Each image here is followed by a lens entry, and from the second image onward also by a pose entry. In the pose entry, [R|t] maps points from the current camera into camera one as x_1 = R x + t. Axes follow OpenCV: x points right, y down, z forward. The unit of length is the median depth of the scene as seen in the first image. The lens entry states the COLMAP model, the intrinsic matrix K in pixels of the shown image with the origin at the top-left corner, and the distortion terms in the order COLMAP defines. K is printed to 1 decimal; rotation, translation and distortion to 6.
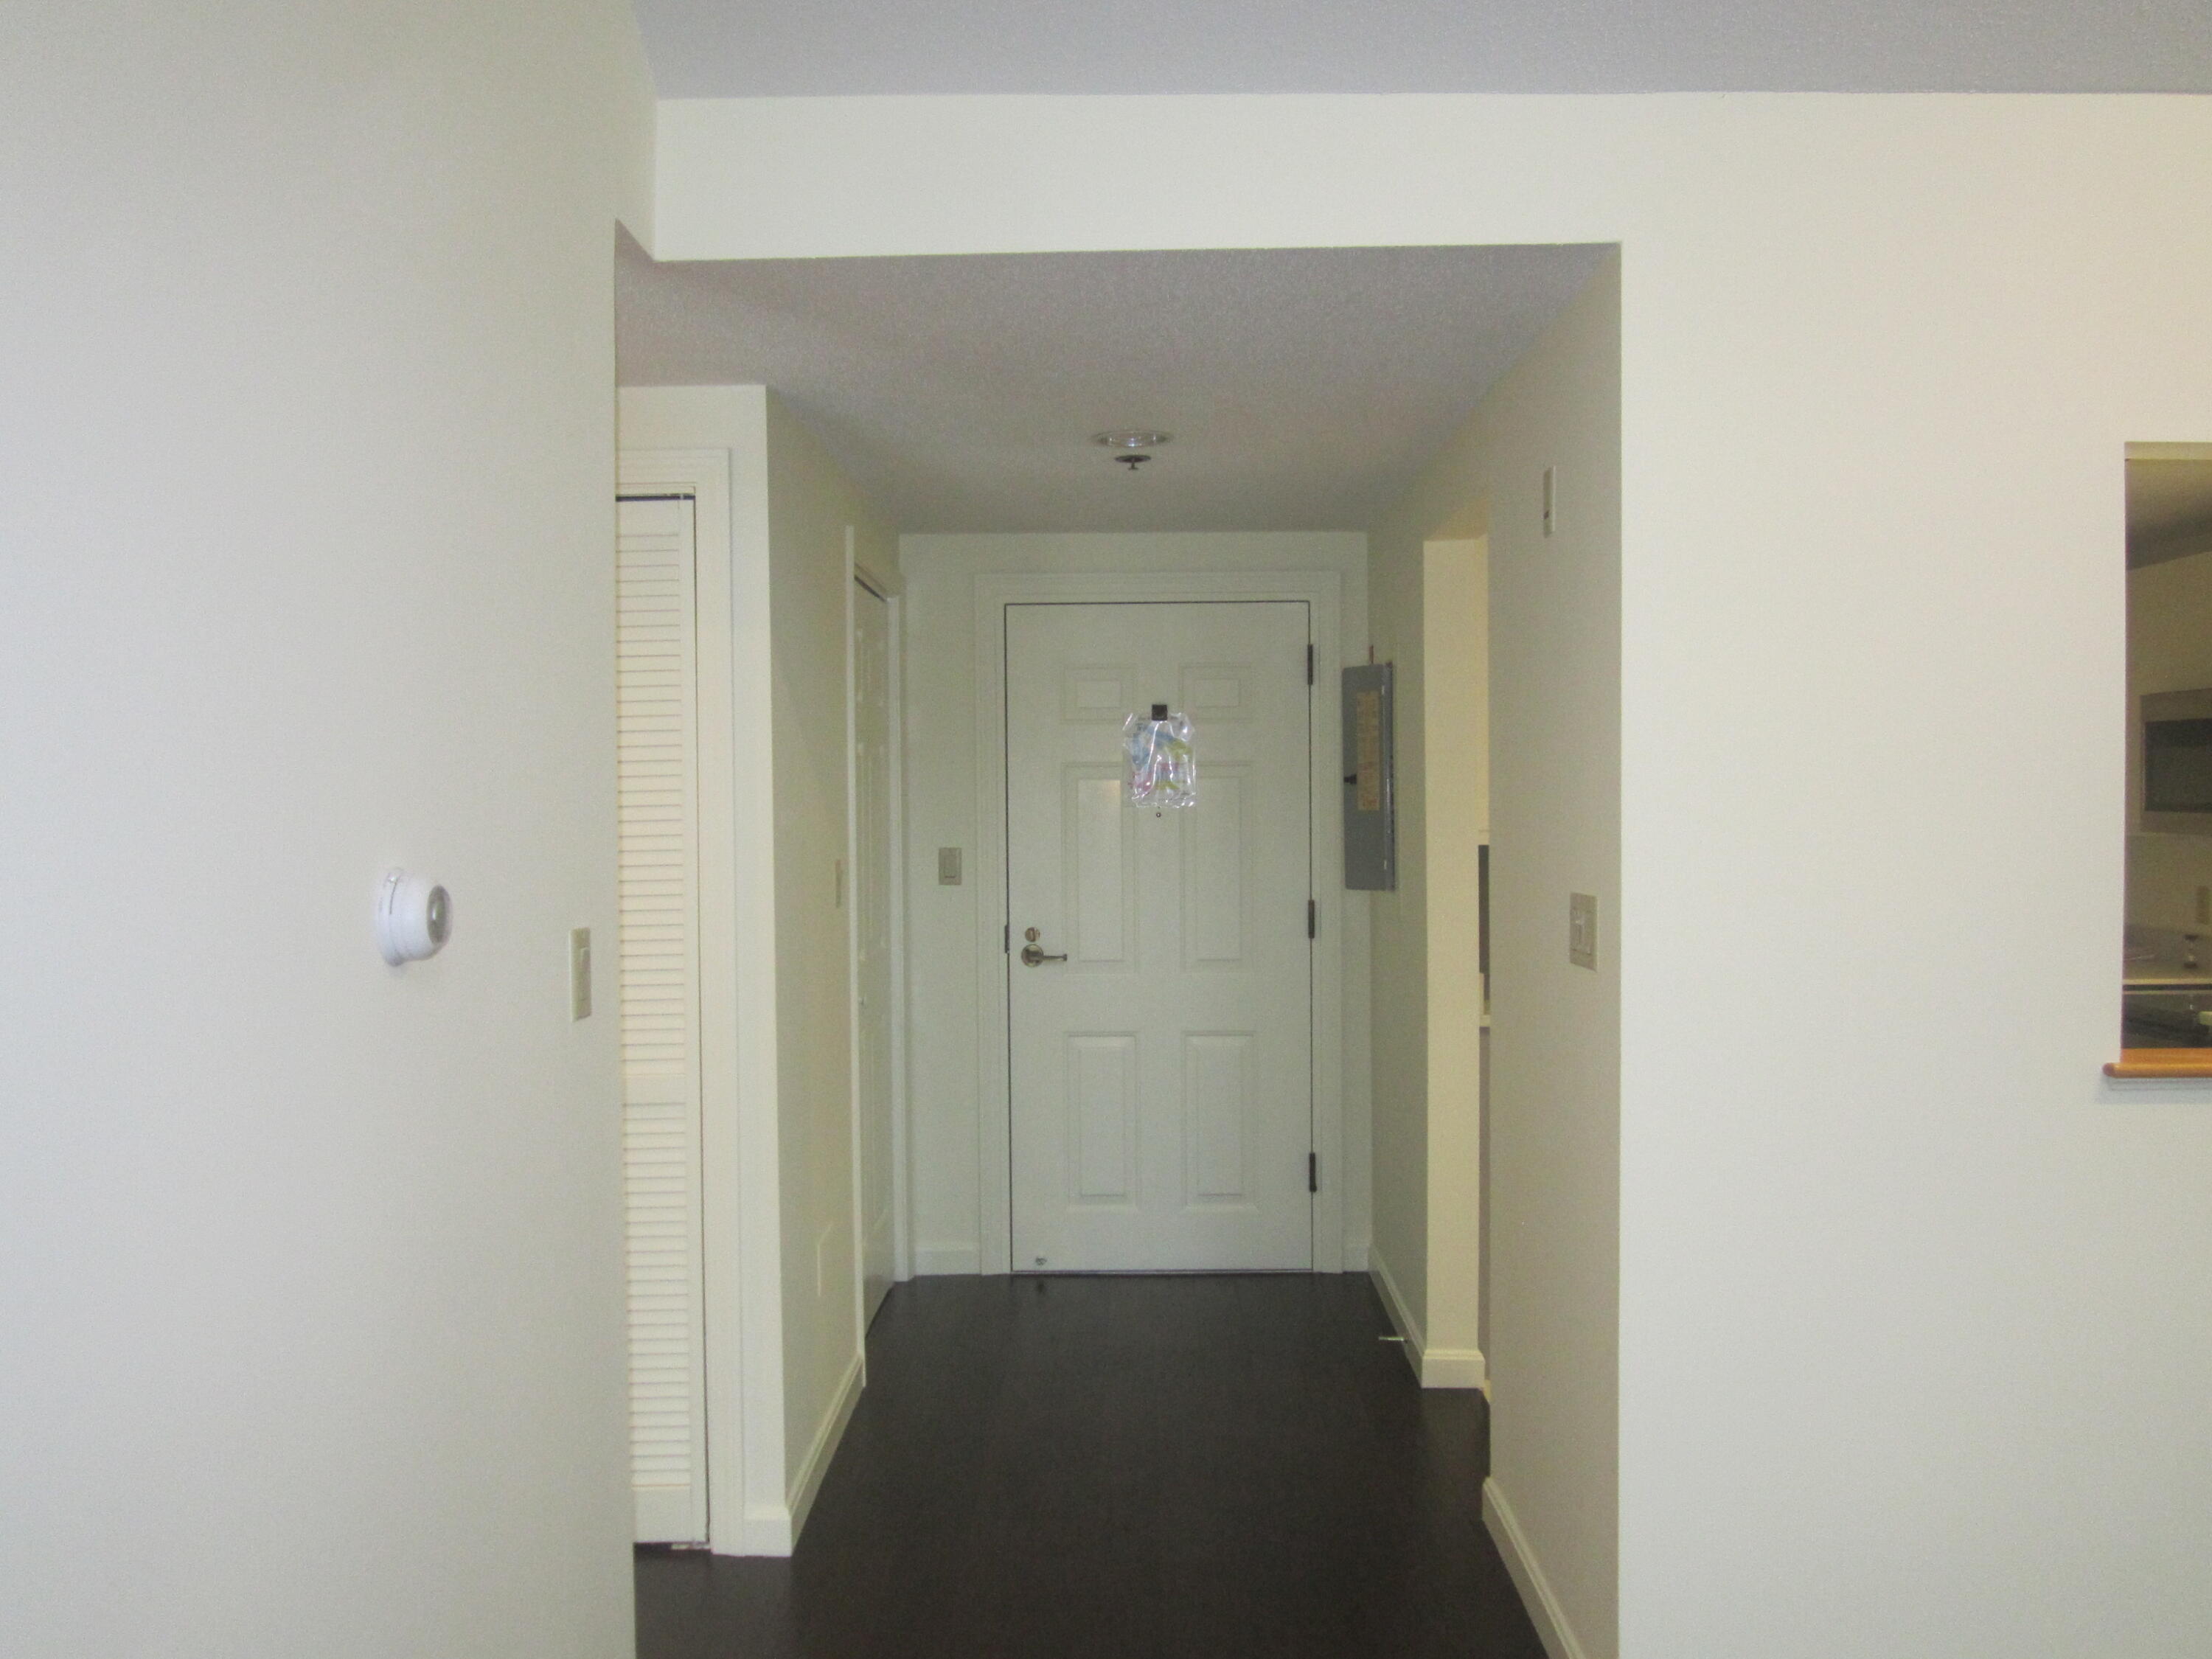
lens RADIAL K [[1856.6, 0, 1100.2], [0, 1856.6, 826.1], [0, 0, 1]] dist [-0.029485, -0.006342]
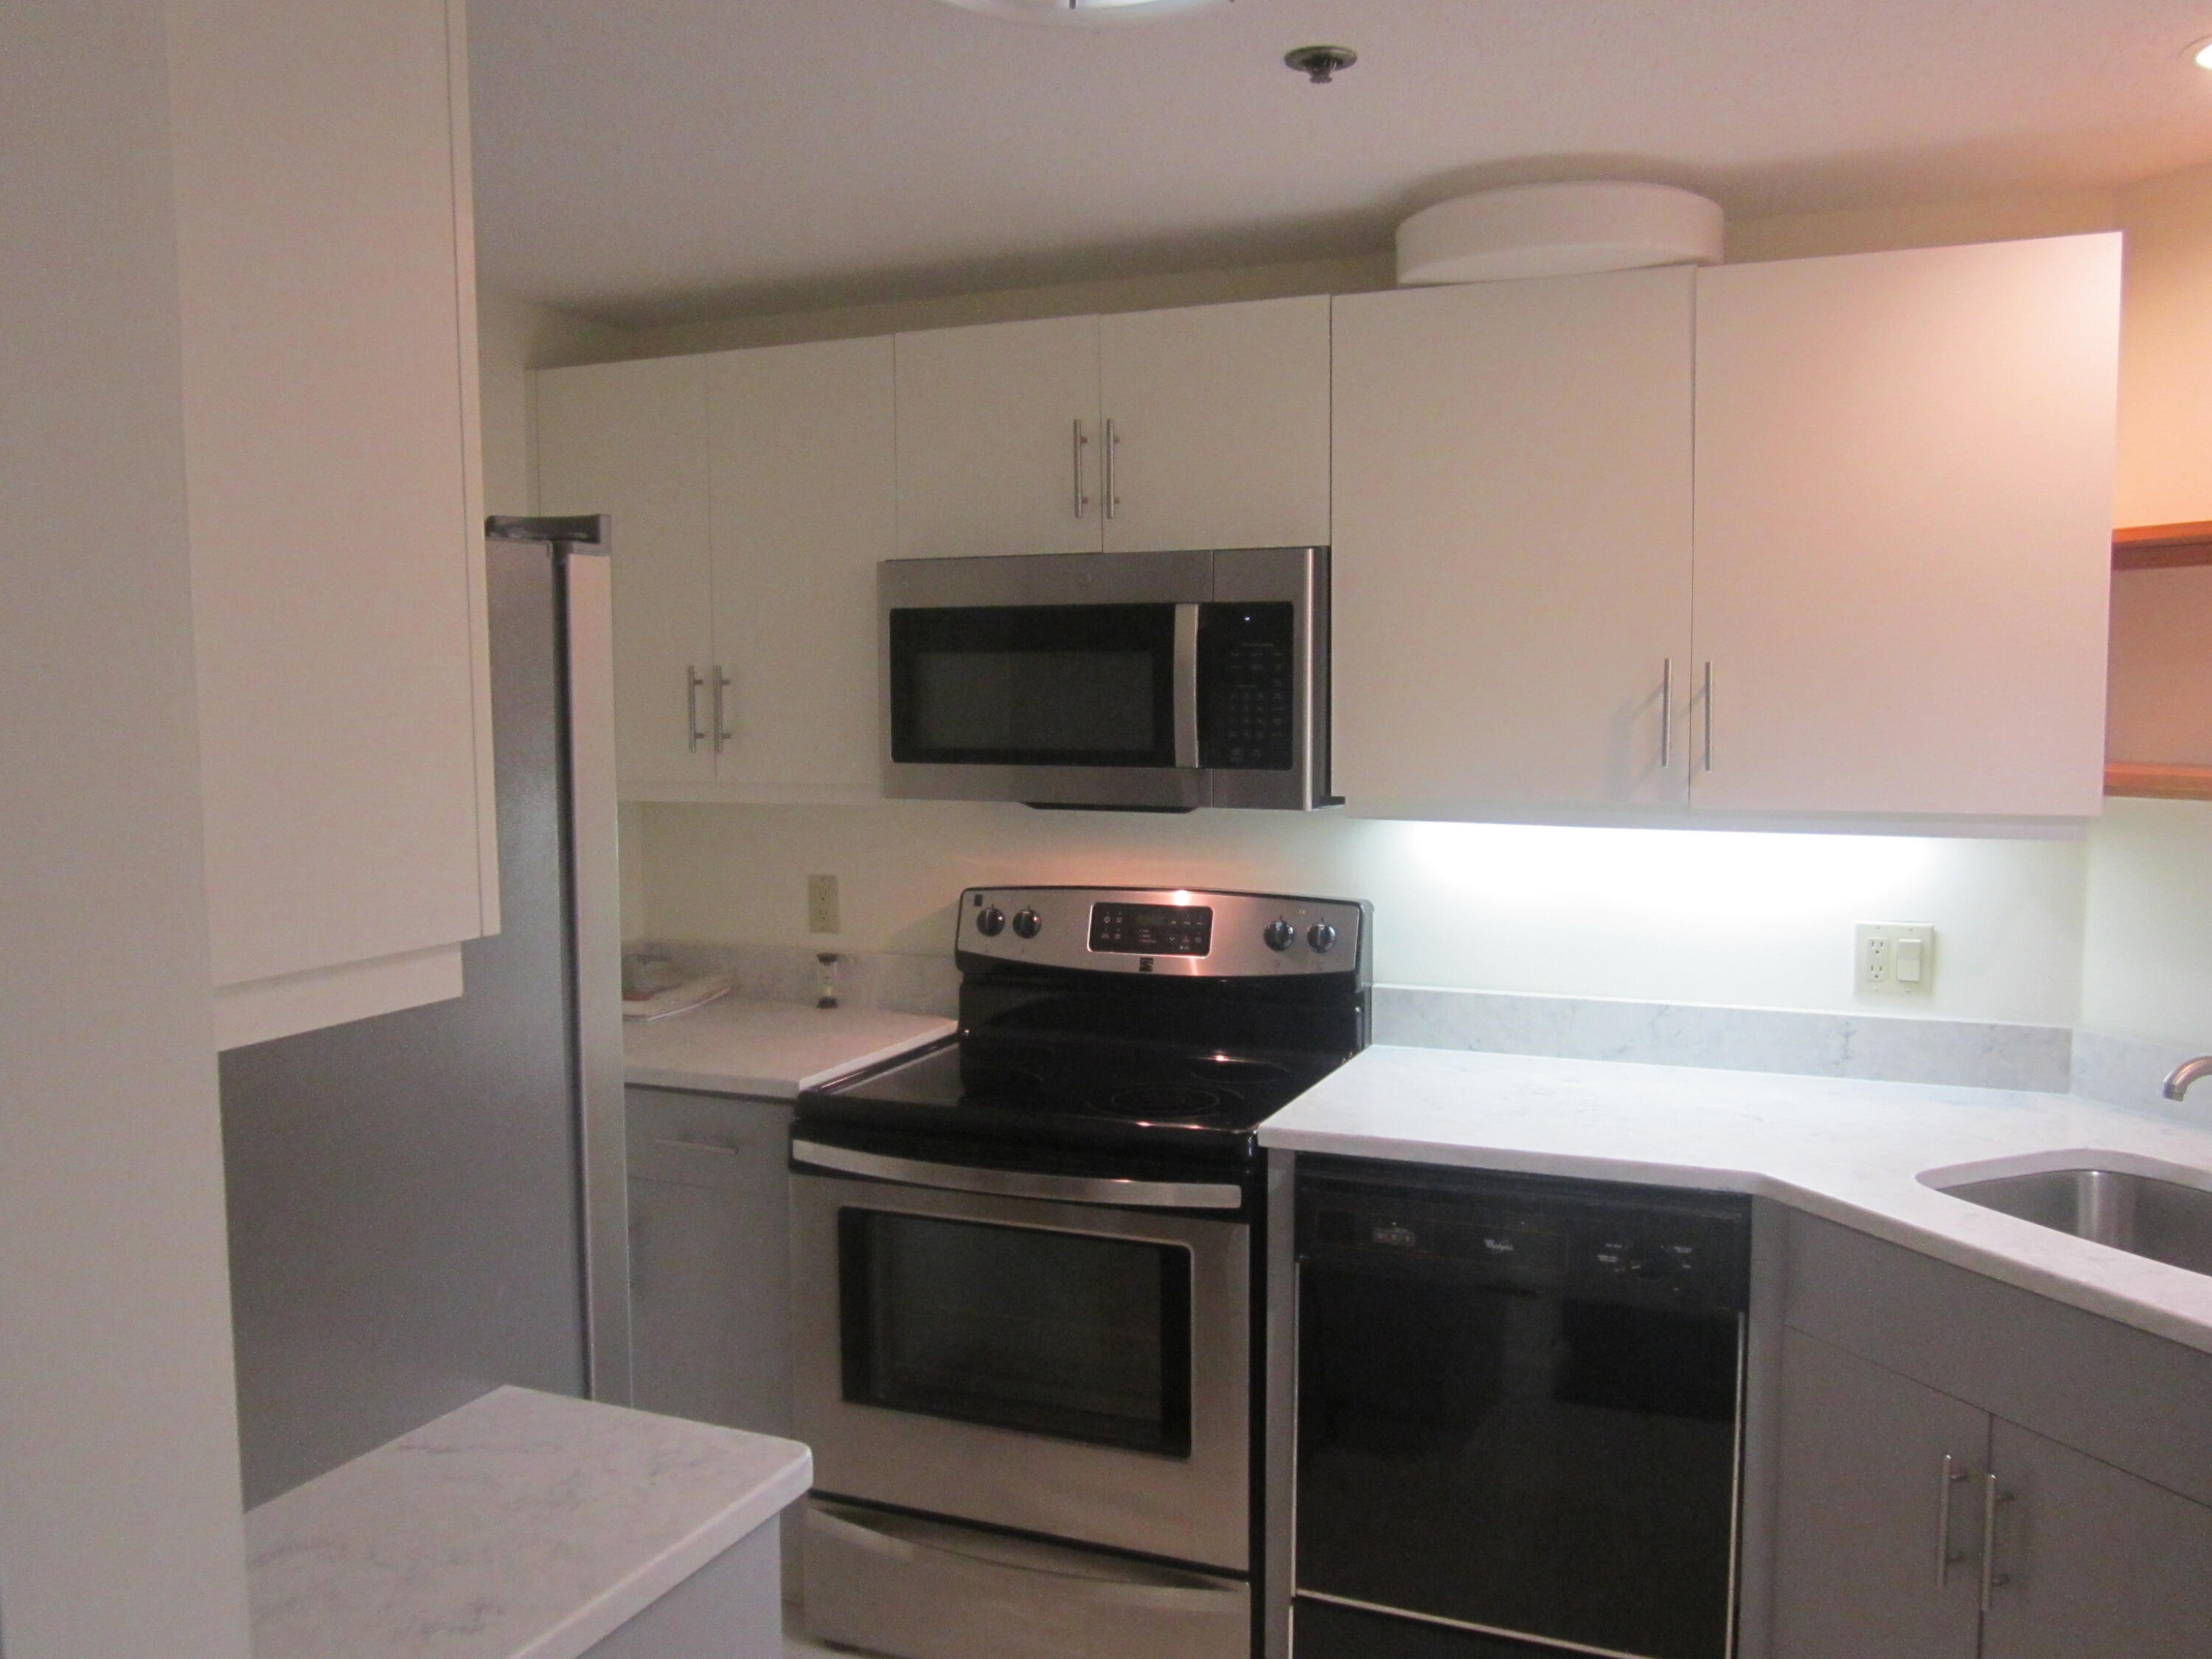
lens RADIAL K [[1856.6, 0, 1100.2], [0, 1856.6, 826.1], [0, 0, 1]] dist [-0.029485, -0.006342]
pose [[0.376711, -0.073393, 0.923419, 0.049779], [0.022805, 0.997289, 0.069961, -0.026934], [-0.926050, -0.005297, 0.377363, 0.687487]]
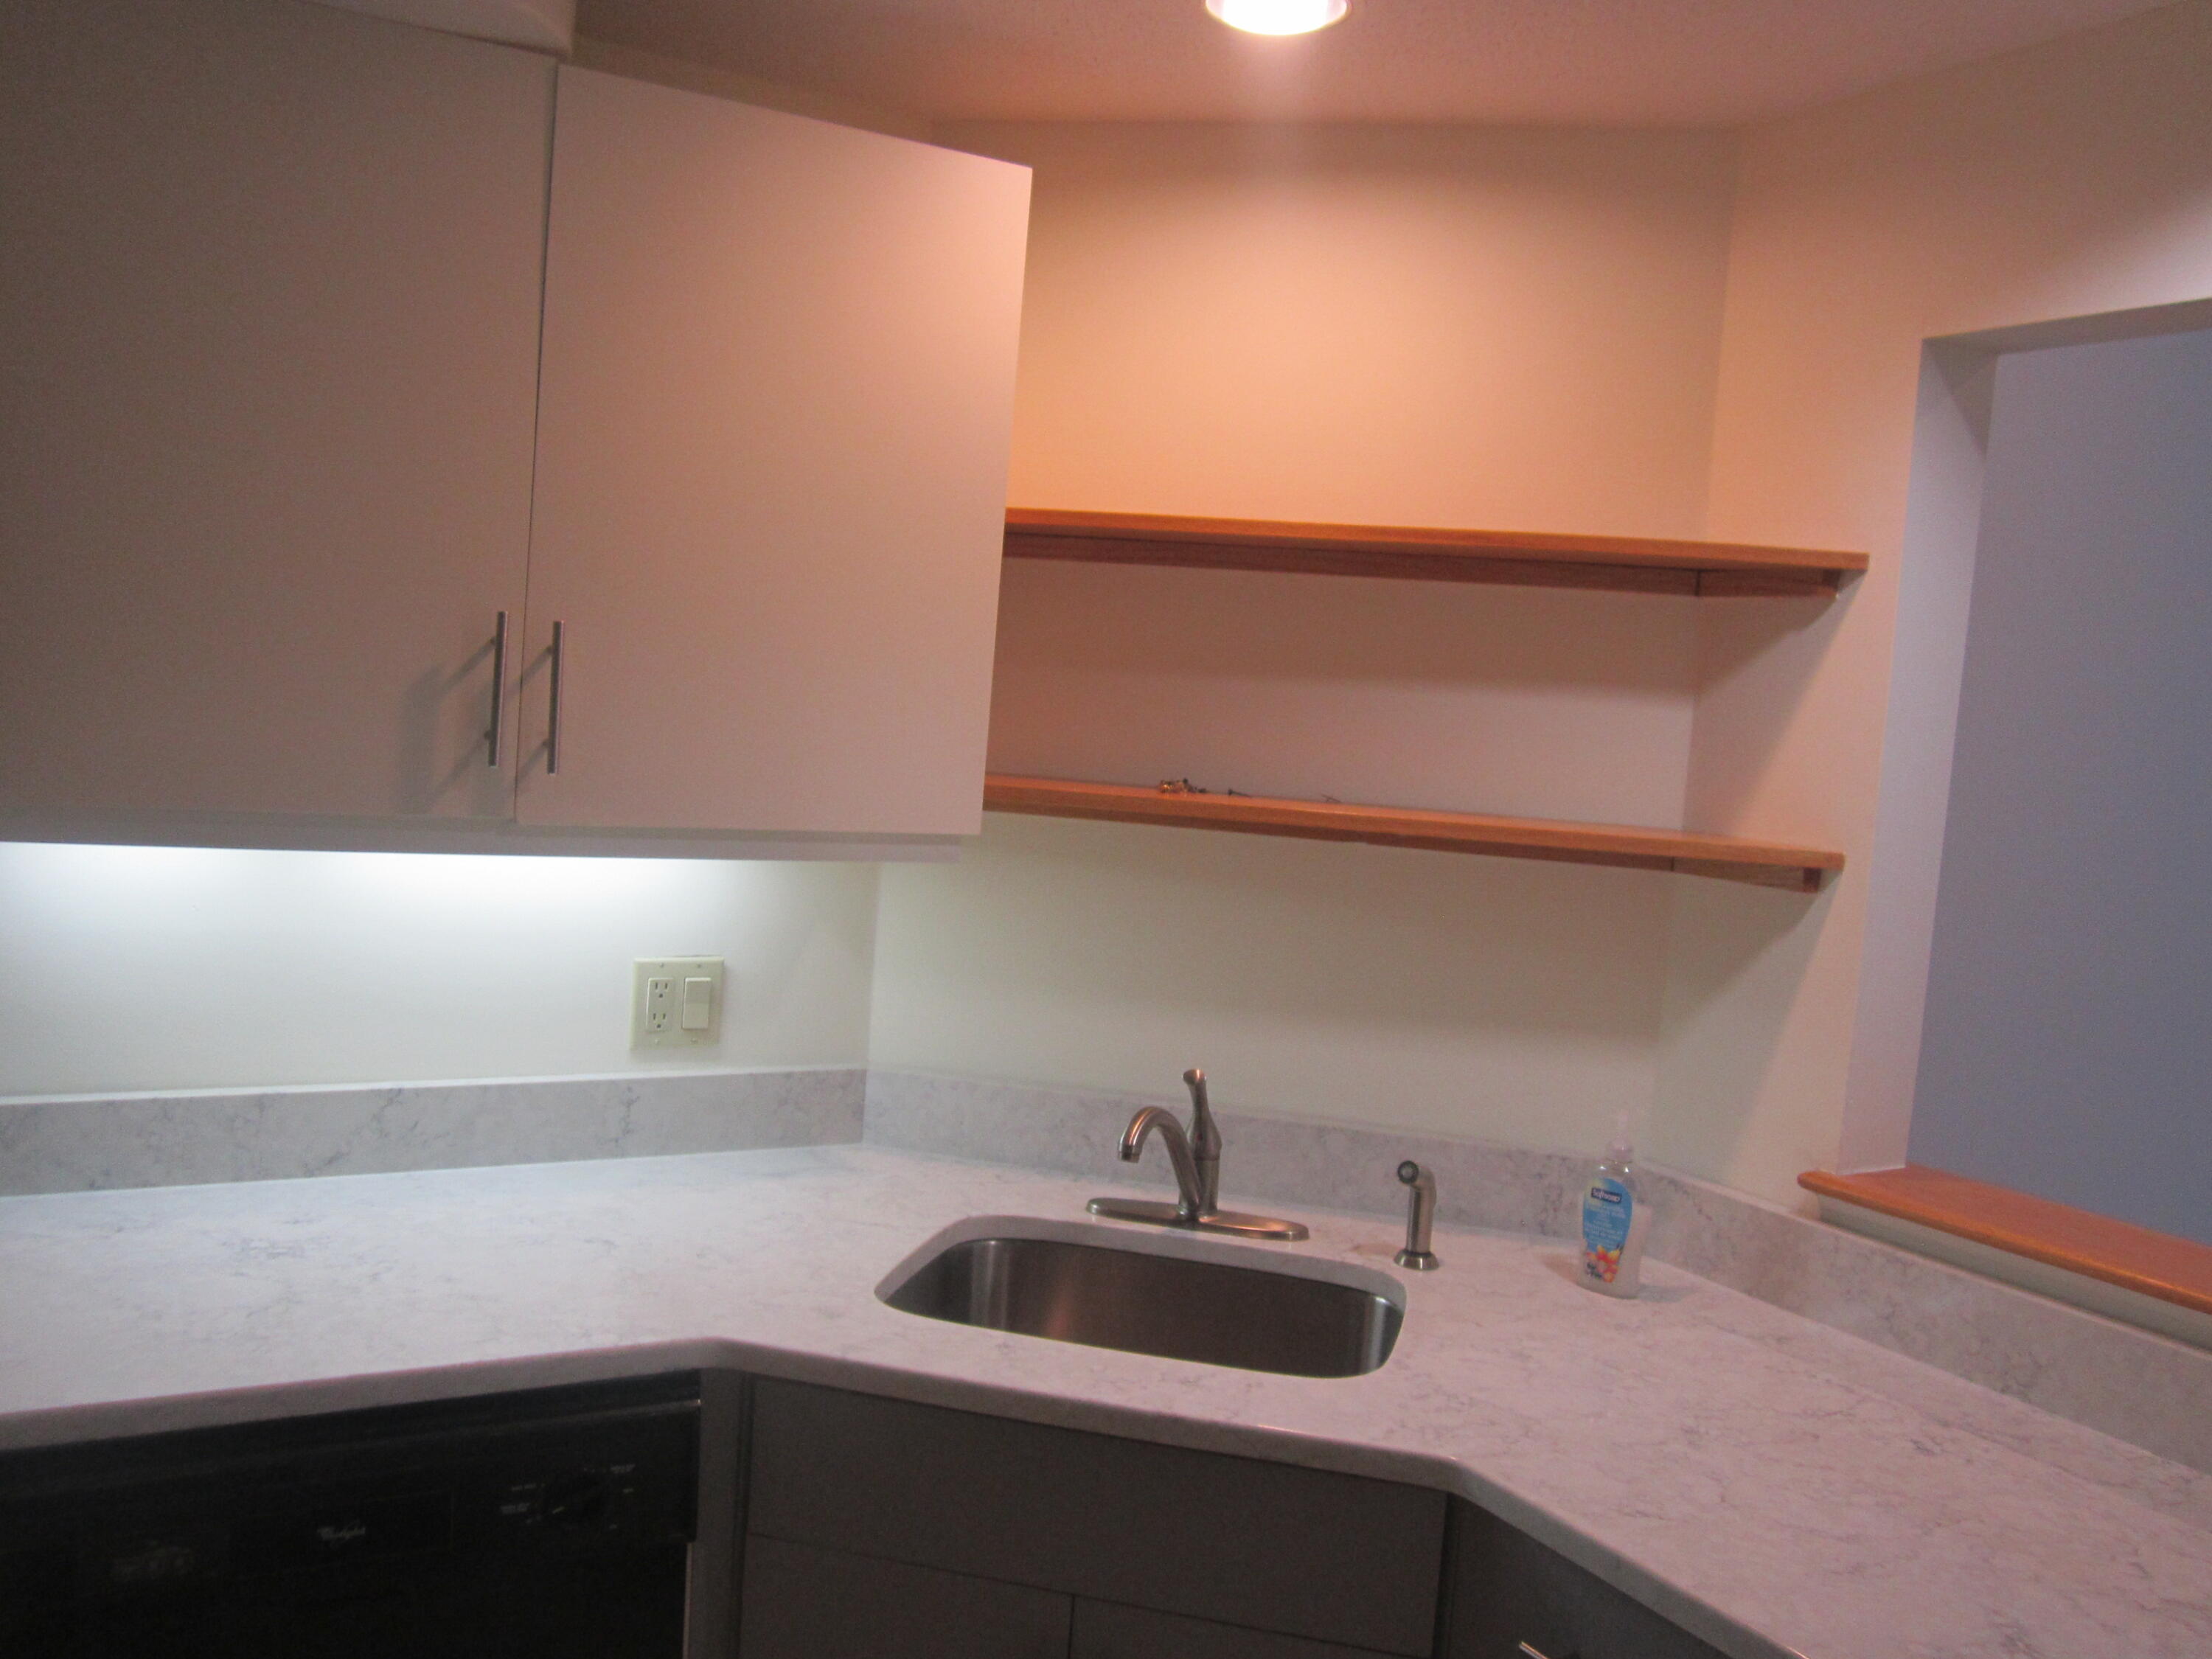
lens RADIAL K [[1856.6, 0, 1100.2], [0, 1856.6, 826.1], [0, 0, 1]] dist [-0.029485, -0.006342]
pose [[-0.516327, -0.097299, 0.850846, 0.205791], [-0.054854, 0.995242, 0.080524, -0.027503], [-0.854633, -0.005096, -0.519208, 0.813257]]
